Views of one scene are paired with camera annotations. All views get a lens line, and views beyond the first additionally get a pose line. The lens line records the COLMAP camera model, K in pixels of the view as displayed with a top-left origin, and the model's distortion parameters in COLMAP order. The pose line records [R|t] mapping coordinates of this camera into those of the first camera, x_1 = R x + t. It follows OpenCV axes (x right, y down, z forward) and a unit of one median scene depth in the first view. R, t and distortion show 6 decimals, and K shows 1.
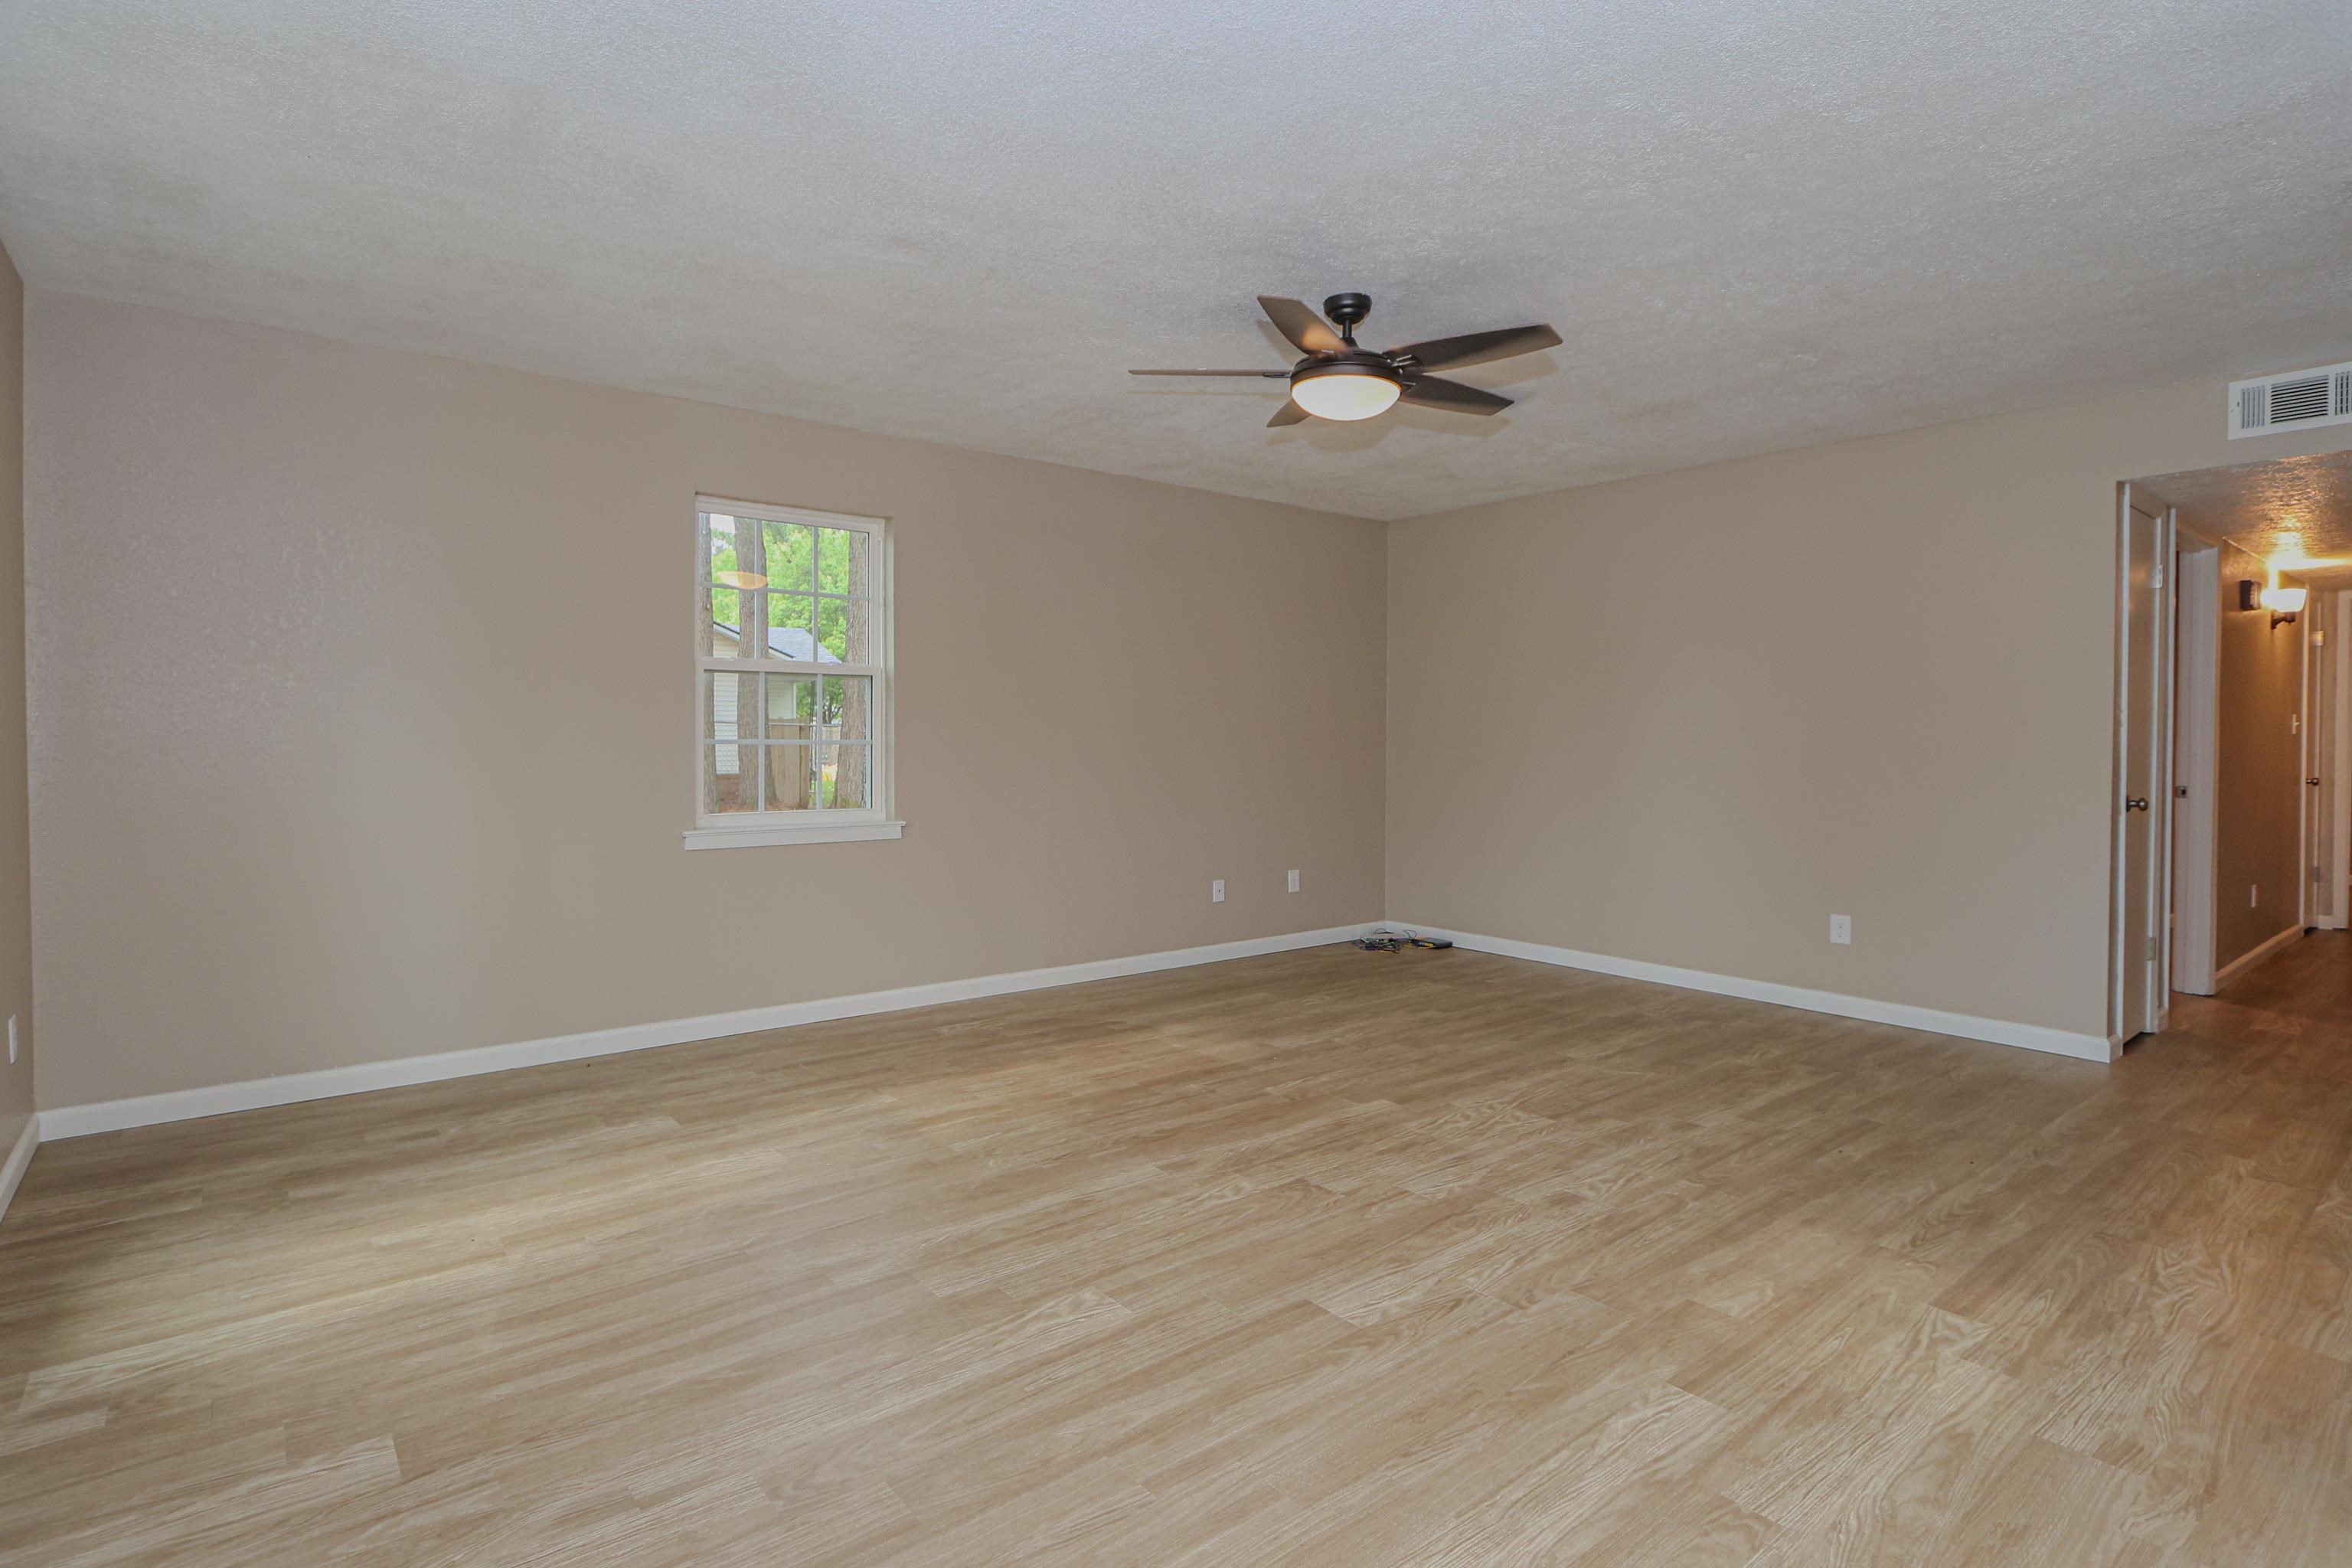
lens RADIAL K [[1160.8, 0, 1176.0], [0, 1160.8, 784.0], [0, 0, 1]] dist [-0.012810, -0.000087]
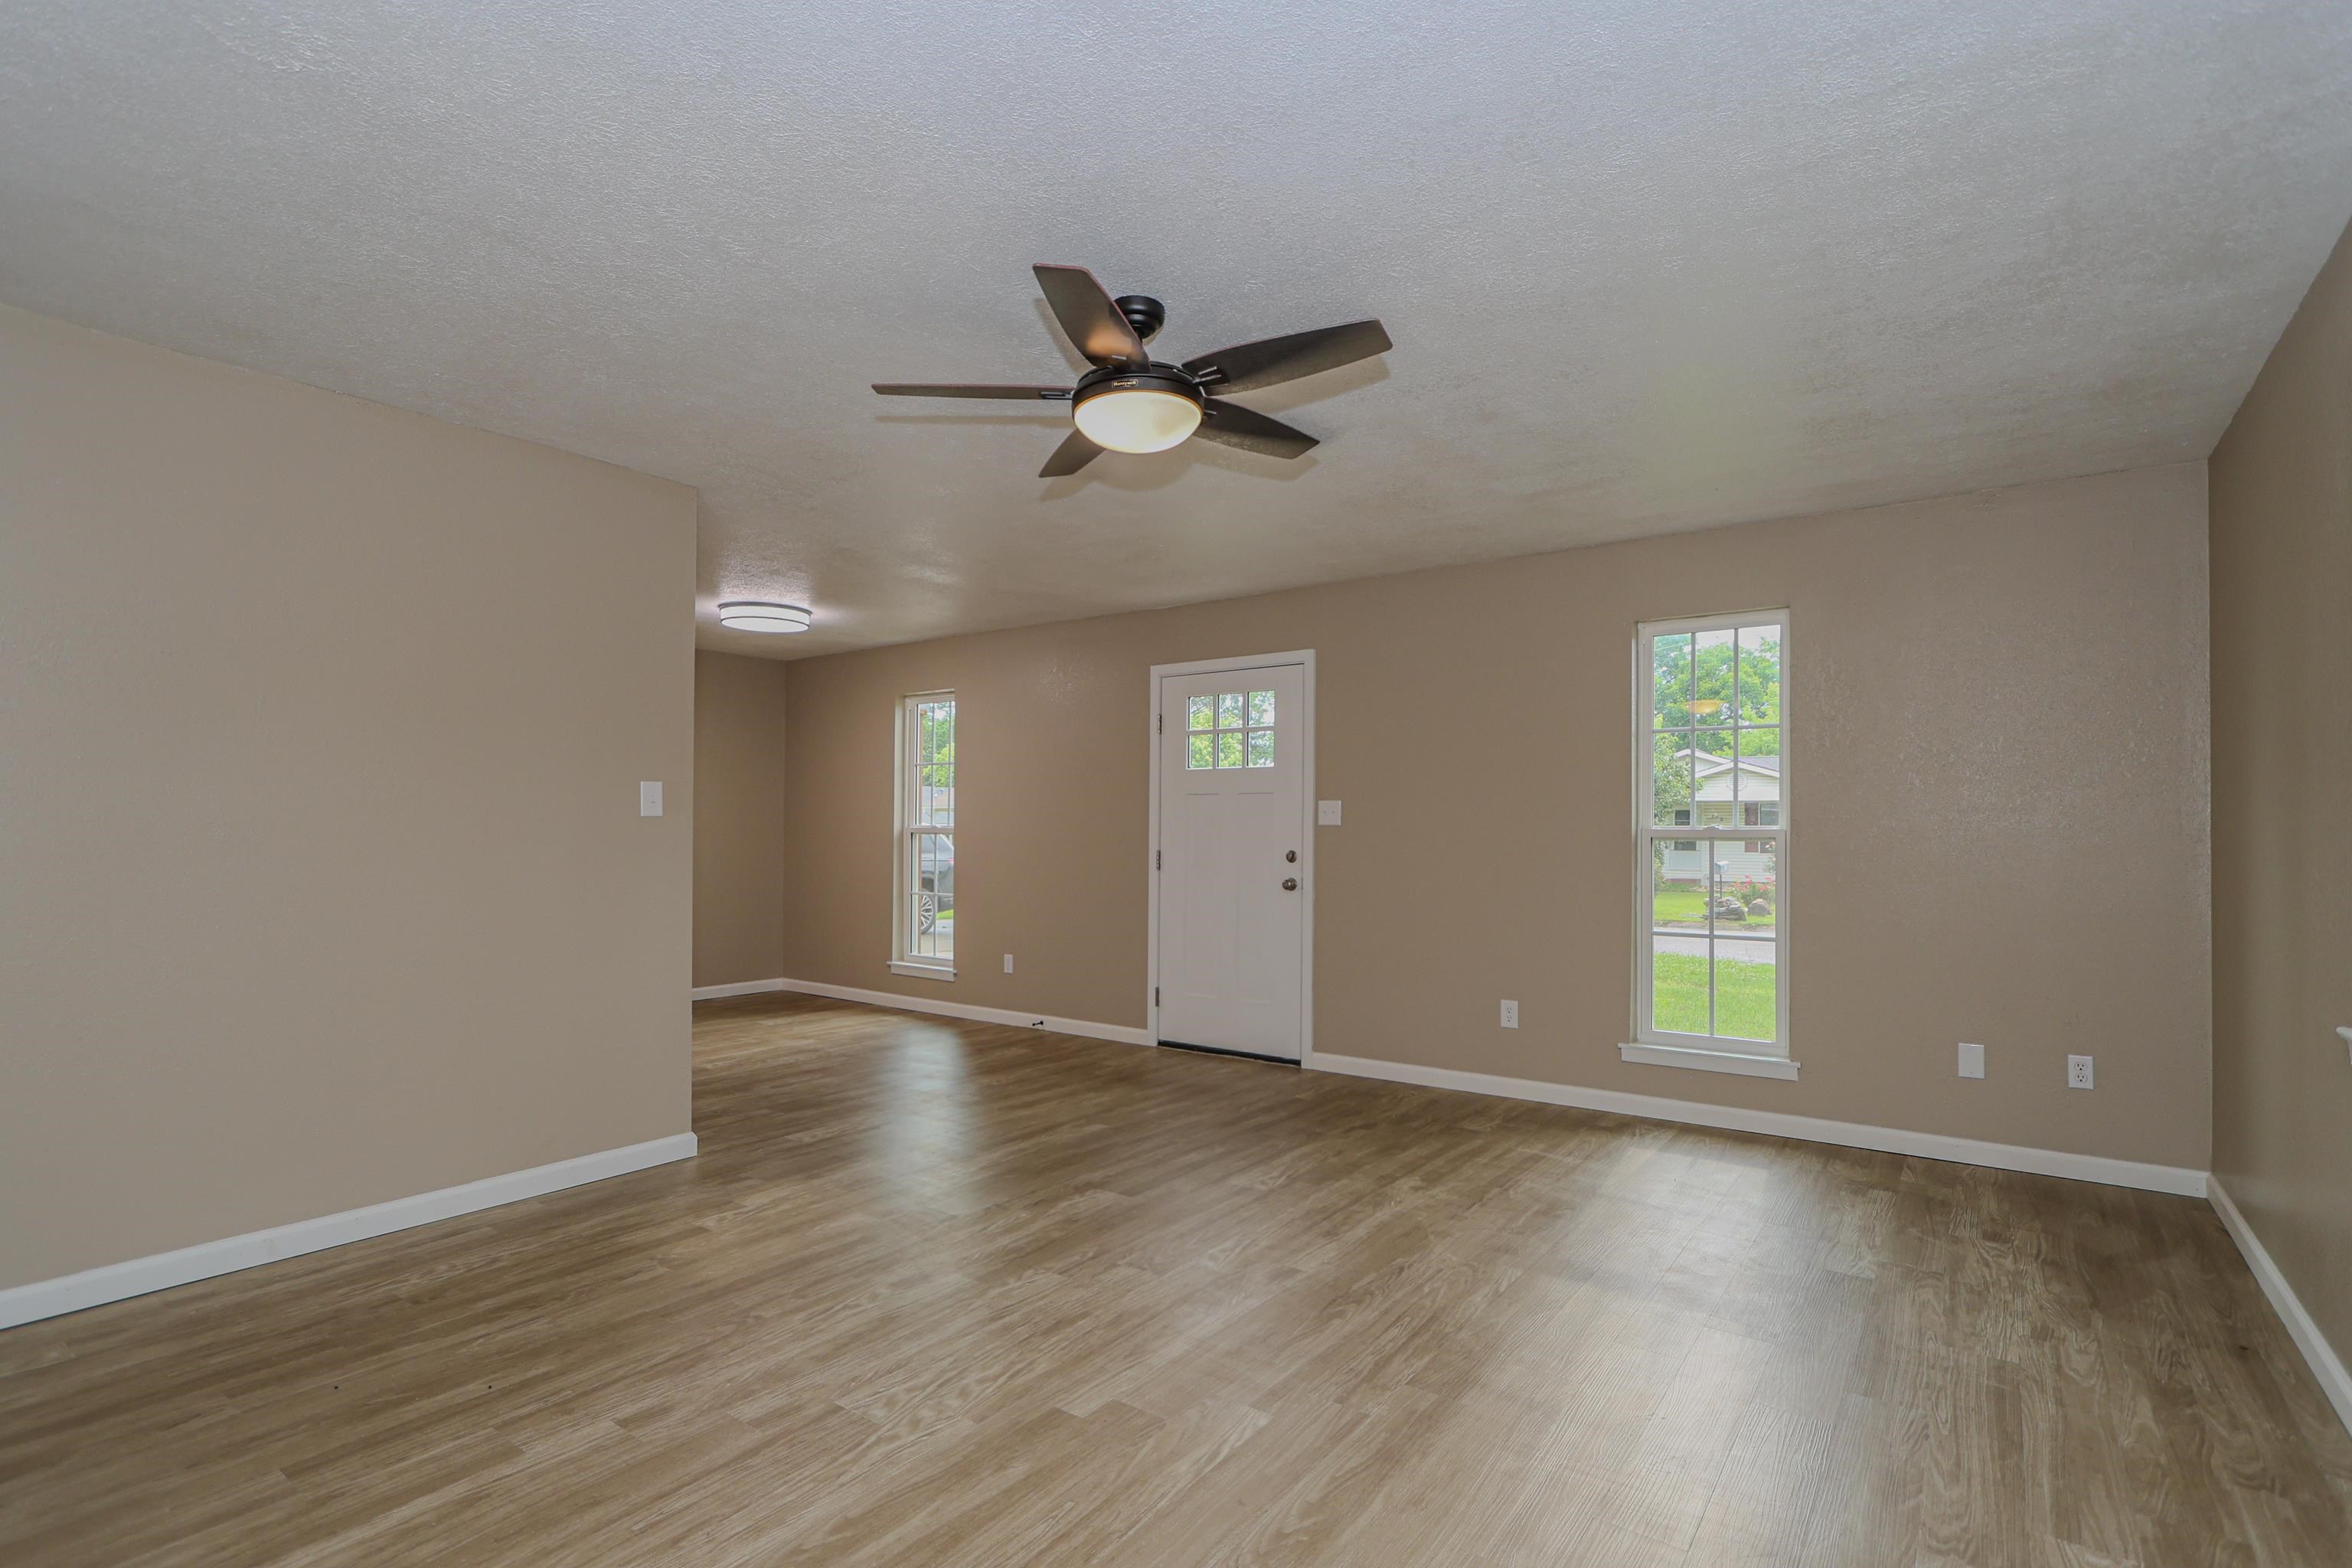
lens RADIAL K [[1126.4, 0, 1158.4], [0, 1126.4, 804.8], [0, 0, 1]] dist [-0.014298, 0.000157]
pose [[-0.971687, -0.014547, -0.235825, 0.353266], [-0.019505, 0.999635, 0.018705, -0.097512], [0.235467, 0.022775, -0.971615, 1.969403]]
